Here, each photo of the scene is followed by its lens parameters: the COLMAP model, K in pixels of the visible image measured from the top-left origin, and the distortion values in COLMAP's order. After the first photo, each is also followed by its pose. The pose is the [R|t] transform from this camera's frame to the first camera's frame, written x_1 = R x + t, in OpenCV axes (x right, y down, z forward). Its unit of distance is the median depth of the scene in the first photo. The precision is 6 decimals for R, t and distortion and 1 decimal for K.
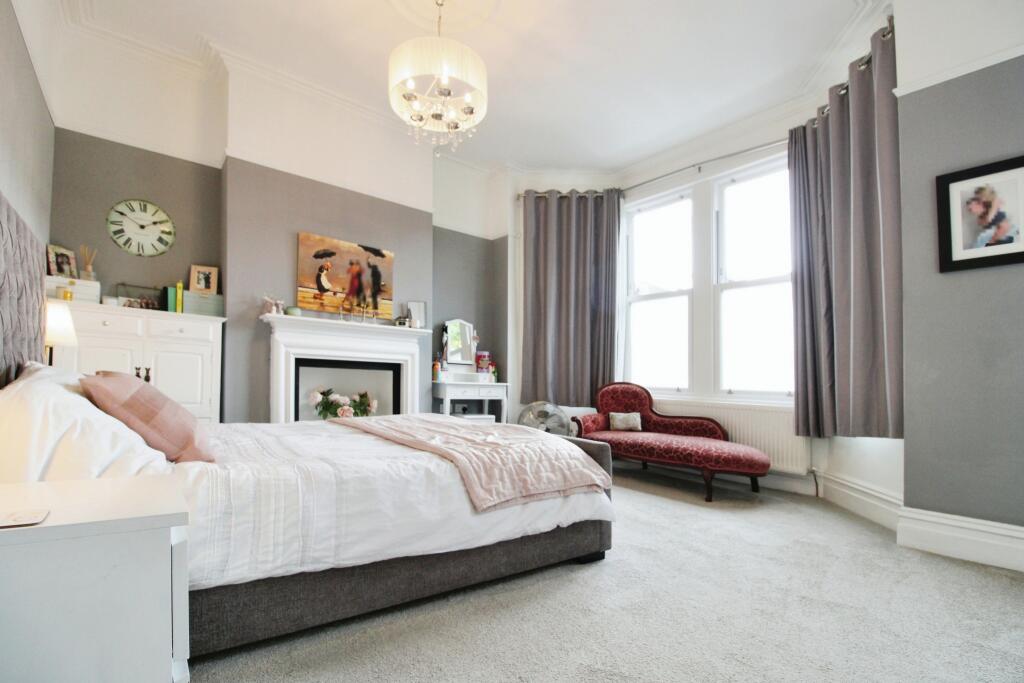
lens RADIAL K [[488.6, 0, 528.1], [0, 488.6, 371.7], [0, 0, 1]] dist [-0.009738, -0.000293]
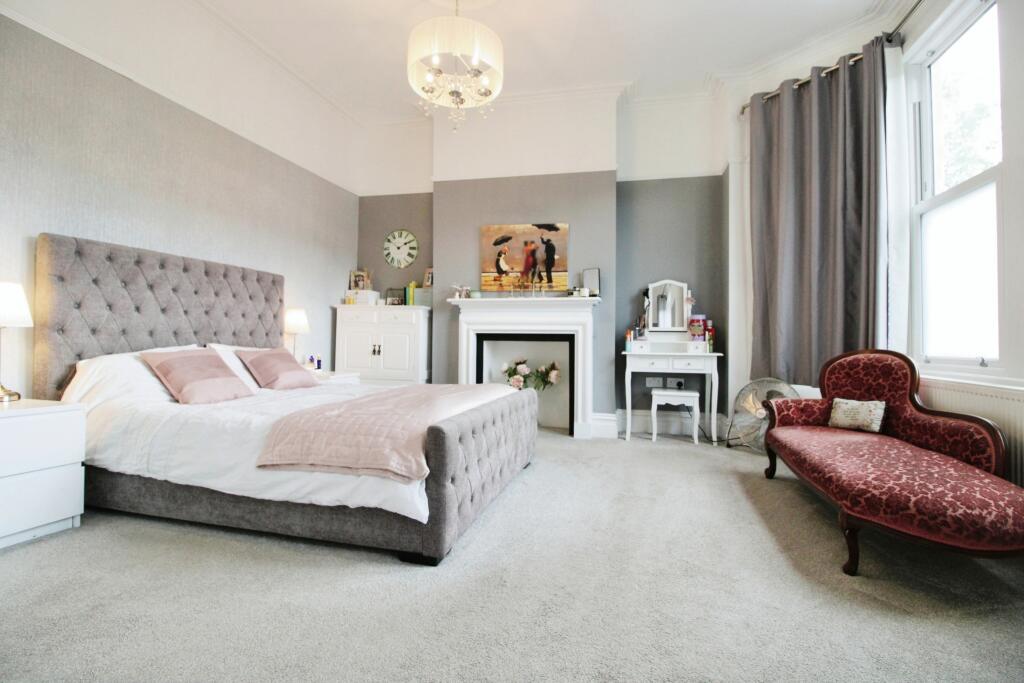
lens RADIAL K [[488.1, 0, 512.0], [0, 488.1, 341.5], [0, 0, 1]] dist [-0.009707, -0.000716]
pose [[0.599805, -0.028287, -0.799646, 0.494608], [0.024556, 0.999555, -0.016939, 0.012708], [0.799769, -0.009476, 0.600233, 0.339717]]
